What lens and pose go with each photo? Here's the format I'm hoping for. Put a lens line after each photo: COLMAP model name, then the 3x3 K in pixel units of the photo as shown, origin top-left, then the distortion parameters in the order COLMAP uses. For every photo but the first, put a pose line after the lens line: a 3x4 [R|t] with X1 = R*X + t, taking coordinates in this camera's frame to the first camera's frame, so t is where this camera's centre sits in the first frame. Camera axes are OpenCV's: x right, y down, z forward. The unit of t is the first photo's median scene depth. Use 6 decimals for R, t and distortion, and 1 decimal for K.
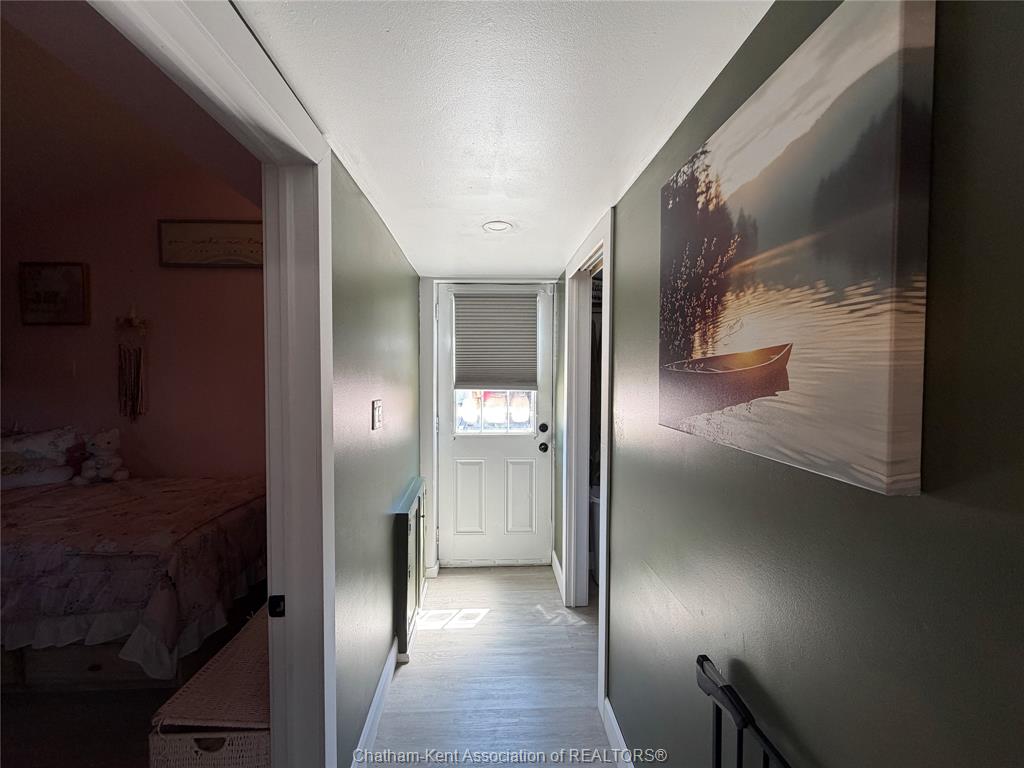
lens RADIAL K [[408.0, 0, 506.2], [0, 408.0, 387.7], [0, 0, 1]] dist [-0.002321, 0.000751]
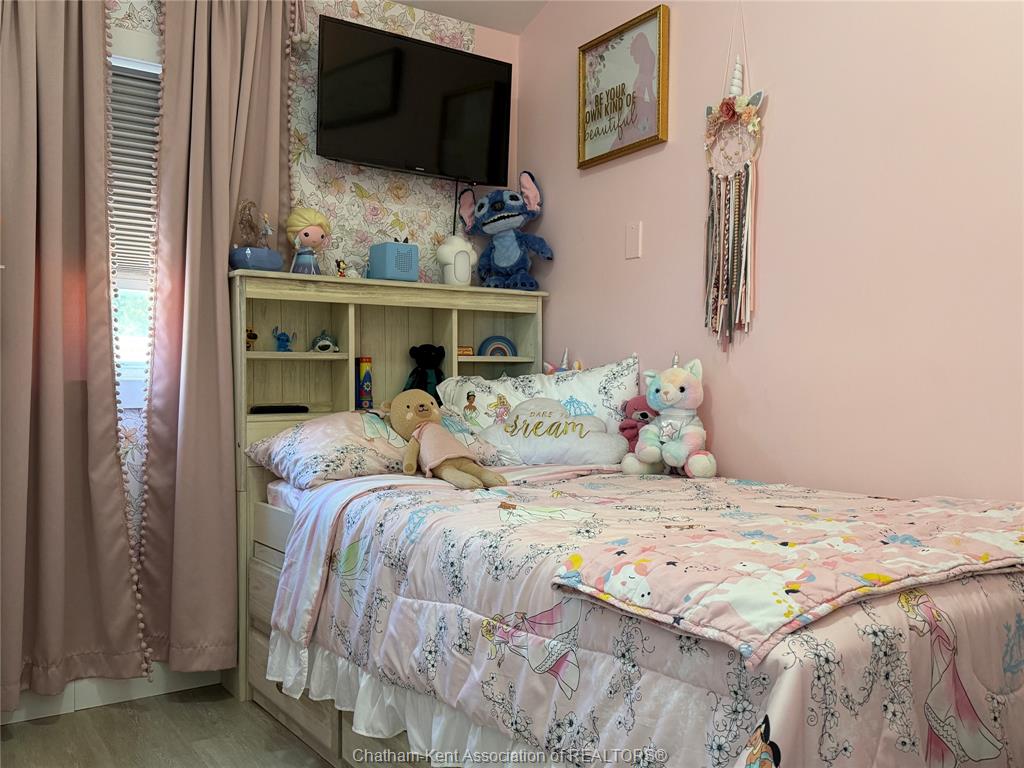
lens RADIAL K [[879.3, 0, 512.7], [0, 879.3, 389.2], [0, 0, 1]] dist [0.056650, -0.017993]
pose [[0.532427, 0.008596, -0.846432, -0.283058], [-0.036679, 0.999244, -0.012924, 0.162903], [0.845681, 0.037928, 0.532339, 0.355963]]
